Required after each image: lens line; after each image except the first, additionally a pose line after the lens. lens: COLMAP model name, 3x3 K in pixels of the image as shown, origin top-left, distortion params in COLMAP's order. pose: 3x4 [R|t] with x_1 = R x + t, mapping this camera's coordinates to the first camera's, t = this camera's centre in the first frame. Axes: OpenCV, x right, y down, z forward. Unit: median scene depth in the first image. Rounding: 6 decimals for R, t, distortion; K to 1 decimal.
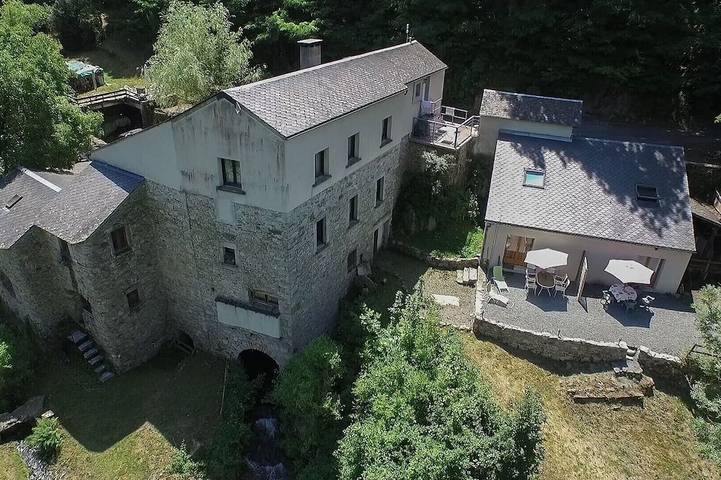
lens RADIAL K [[530.1, 0, 360.5], [0, 530.1, 240.0], [0, 0, 1]] dist [-0.082208, 0.005270]
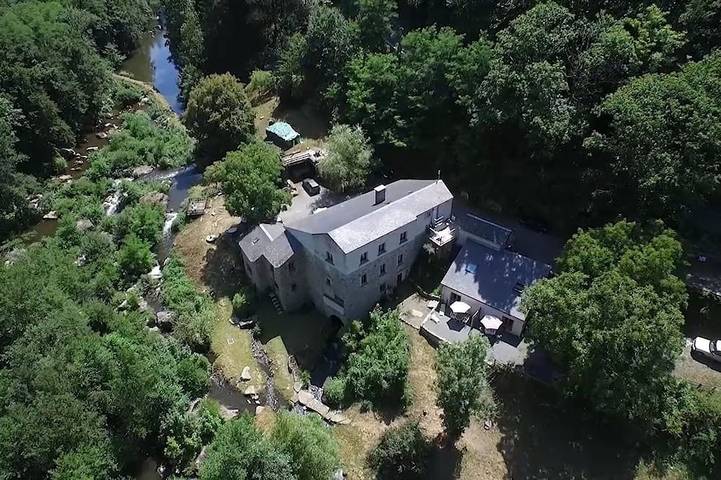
lens RADIAL K [[530.1, 0, 360.5], [0, 530.1, 240.0], [0, 0, 1]] dist [-0.082208, 0.005270]
pose [[0.930368, 0.192323, -0.312134, 0.630722], [-0.140519, 0.973406, 0.180930, -0.620204], [0.338631, -0.124471, 0.932650, -1.277031]]
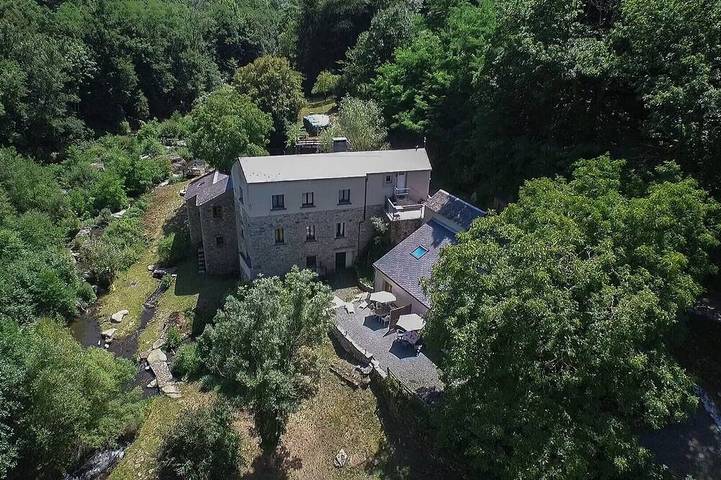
lens RADIAL K [[530.1, 0, 360.5], [0, 530.1, 240.0], [0, 0, 1]] dist [-0.082208, 0.005270]
pose [[0.729179, 0.297934, -0.616062, 1.272461], [-0.345869, 0.937256, 0.043892, -0.177448], [0.590485, 0.181071, 0.786474, -0.335686]]
